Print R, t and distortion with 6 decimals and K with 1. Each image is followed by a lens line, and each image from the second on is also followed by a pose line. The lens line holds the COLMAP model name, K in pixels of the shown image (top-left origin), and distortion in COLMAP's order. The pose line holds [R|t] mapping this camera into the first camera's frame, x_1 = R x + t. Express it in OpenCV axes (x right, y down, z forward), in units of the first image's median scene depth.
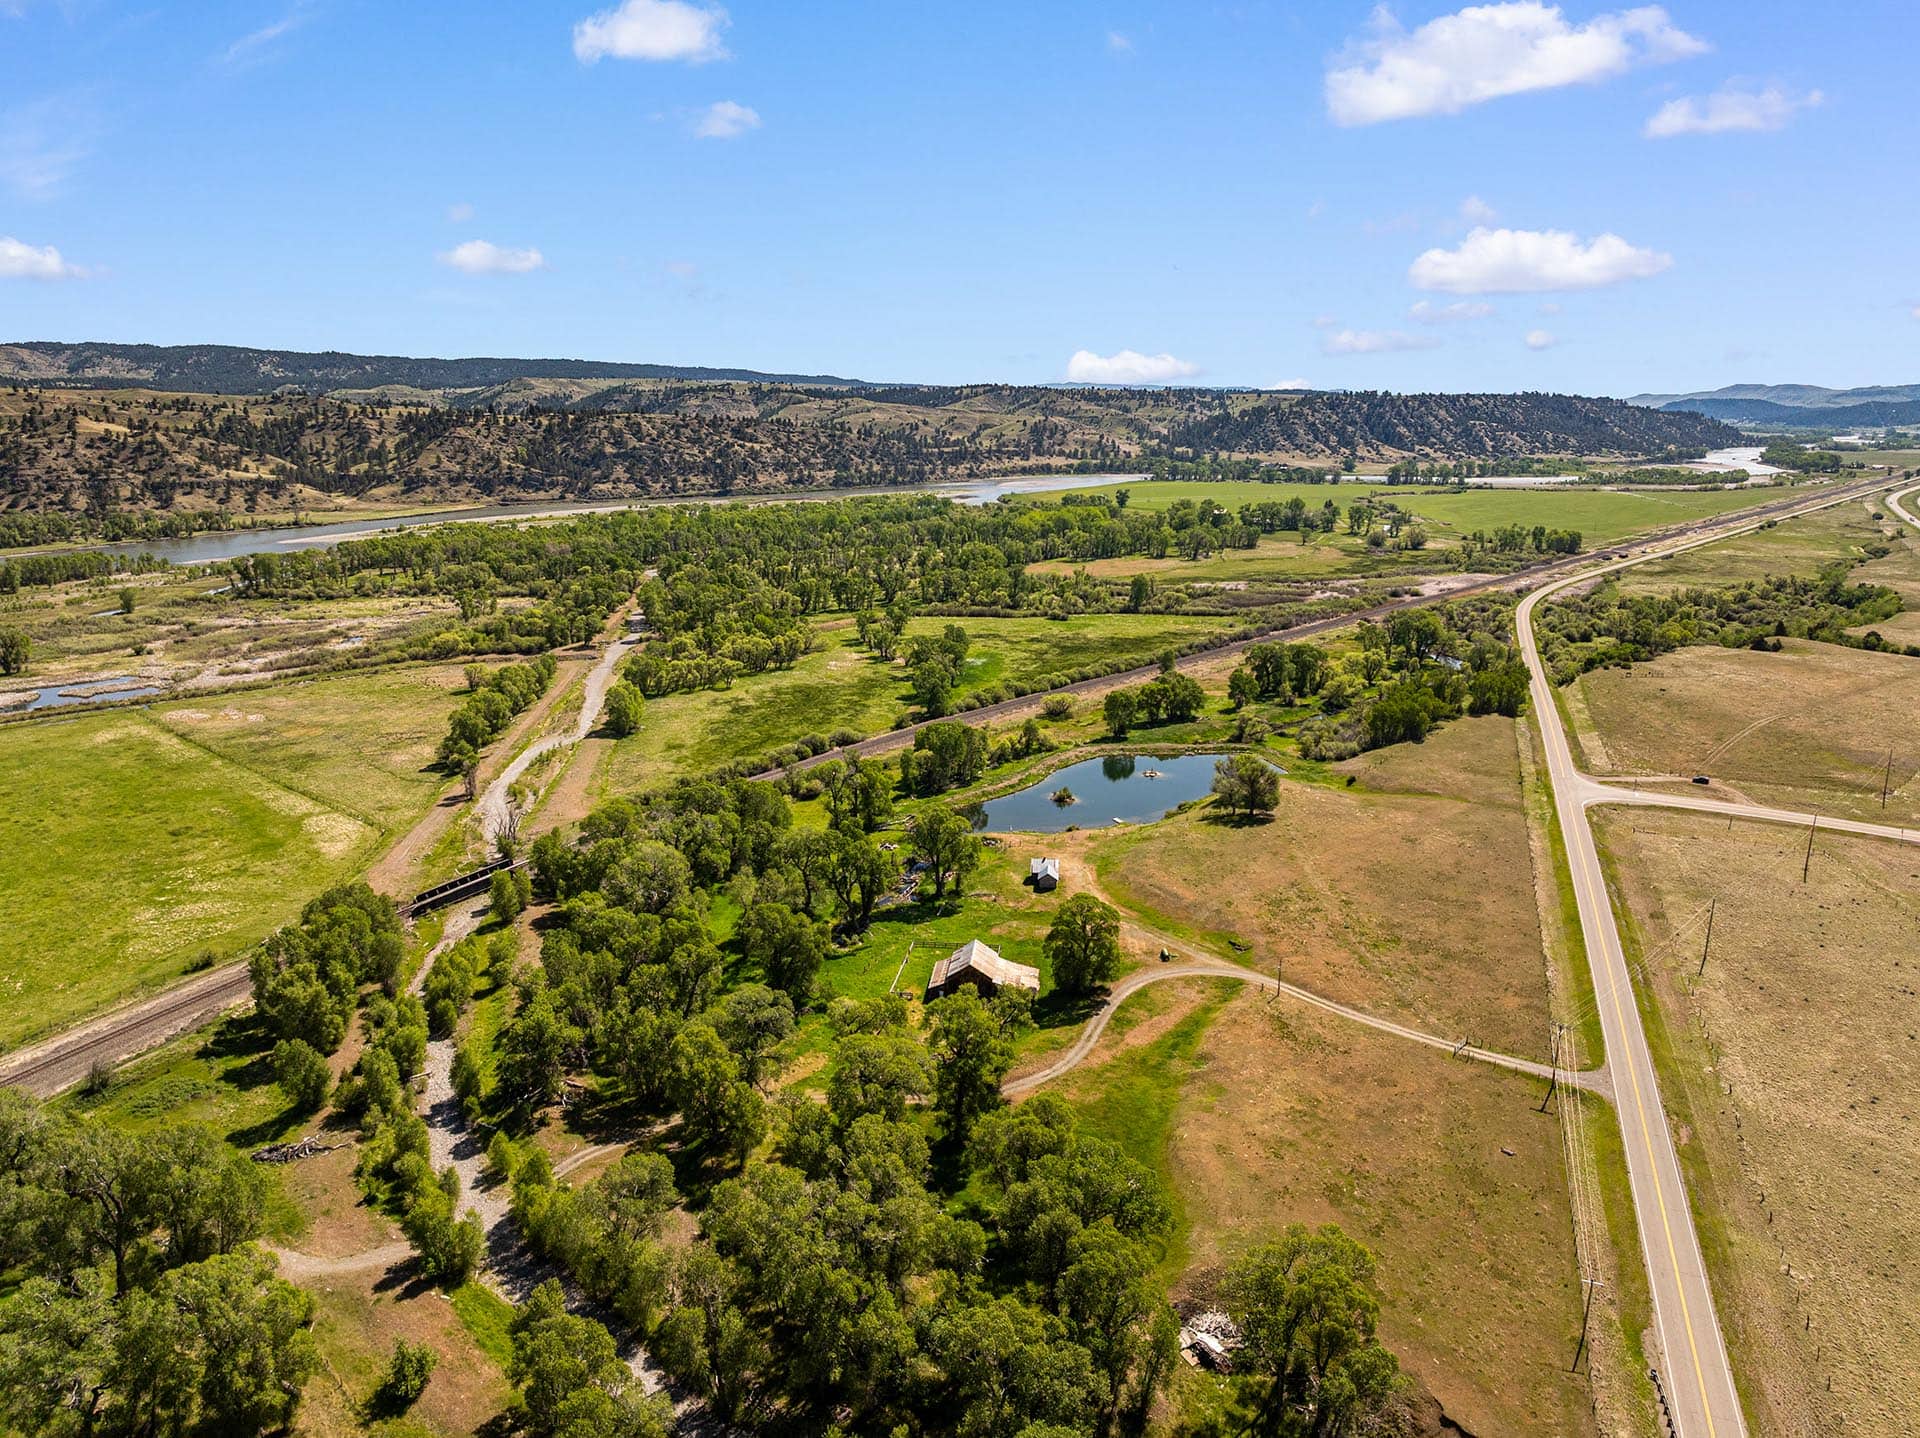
lens RADIAL K [[1361.3, 0, 975.7], [0, 1361.3, 724.2], [0, 0, 1]] dist [-0.033184, -0.001598]
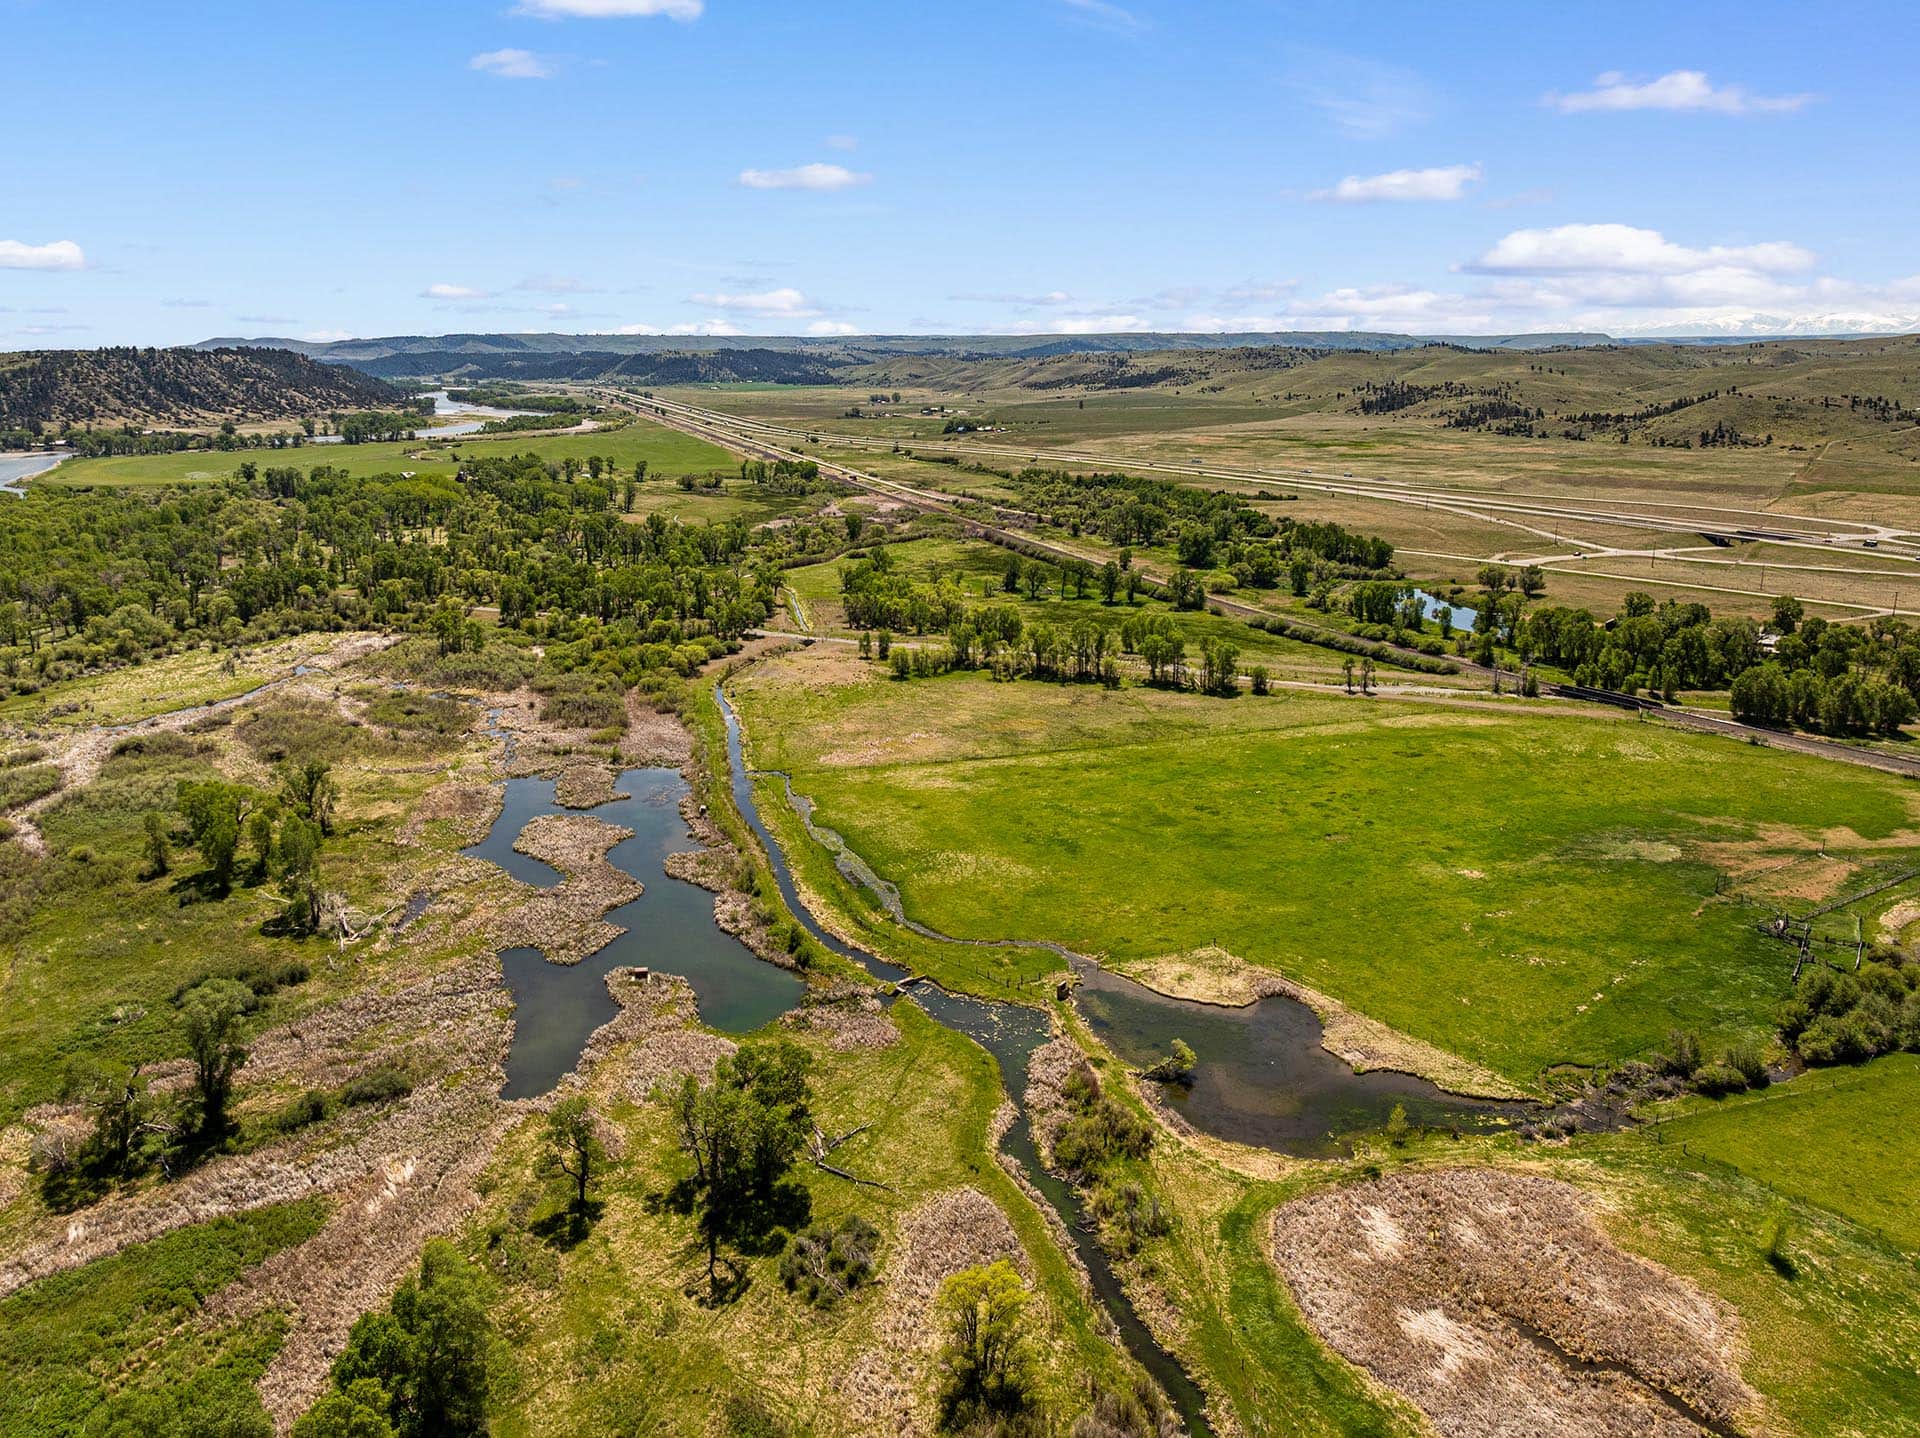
lens RADIAL K [[1361.3, 0, 968.5], [0, 1361.3, 720.7], [0, 0, 1]] dist [-0.033184, -0.001598]
pose [[0.484969, -0.226904, 0.844583, -0.407012], [0.201339, 0.968781, 0.144660, -0.042679], [-0.851039, 0.099892, 0.515513, 0.175765]]
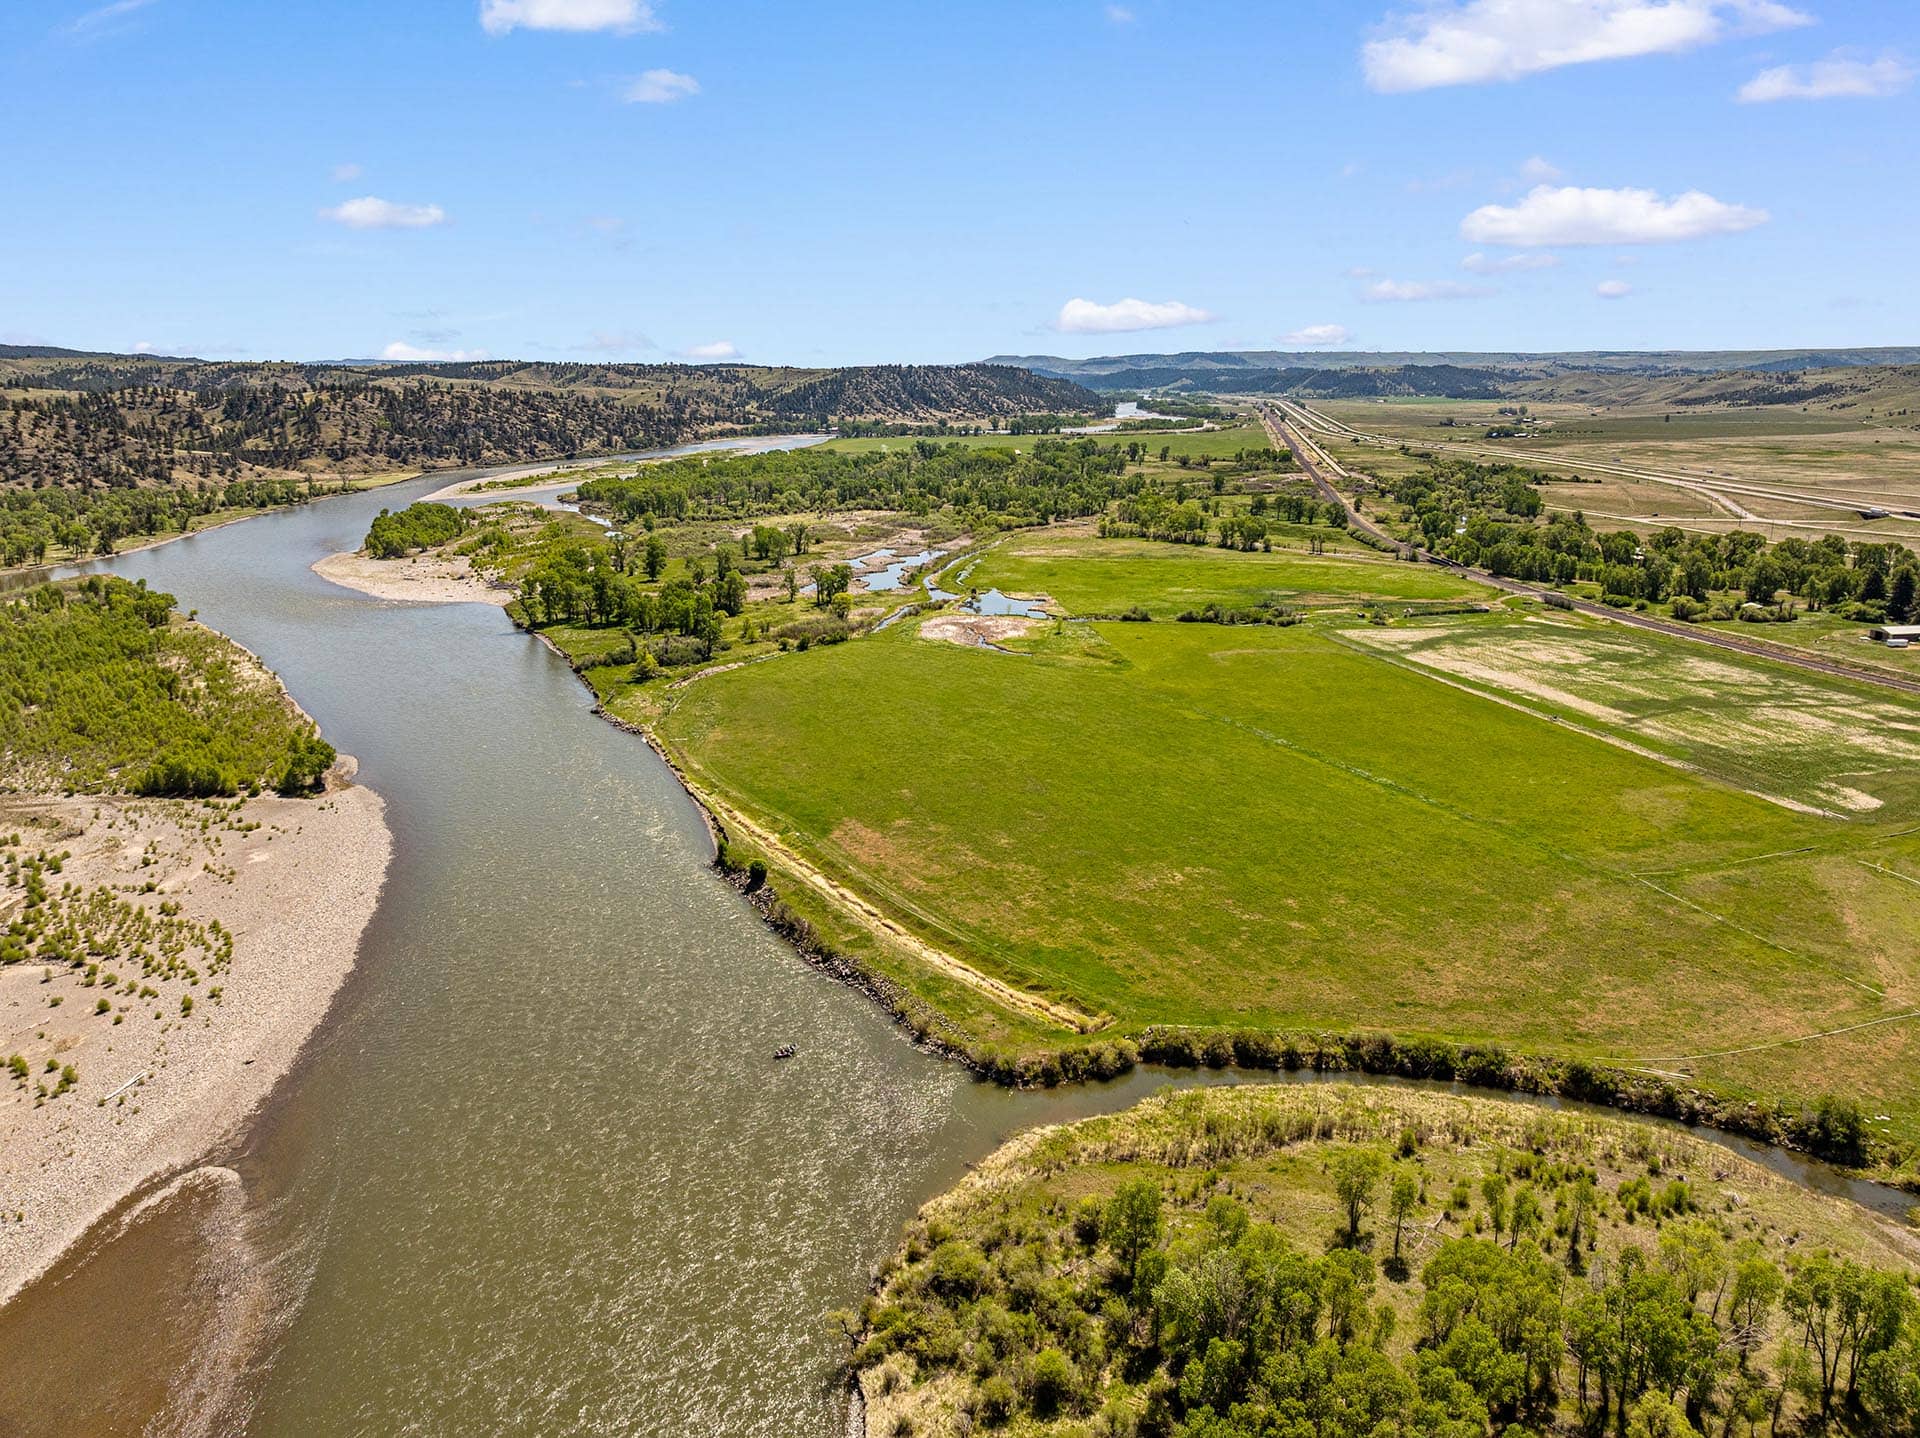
lens RADIAL K [[1361.3, 0, 964.8], [0, 1361.3, 702.7], [0, 0, 1]] dist [-0.033184, -0.001598]
pose [[0.861414, -0.125067, 0.492264, -0.512099], [0.123608, 0.991690, 0.035653, 0.037601], [-0.492632, 0.030136, 0.869716, -0.159909]]
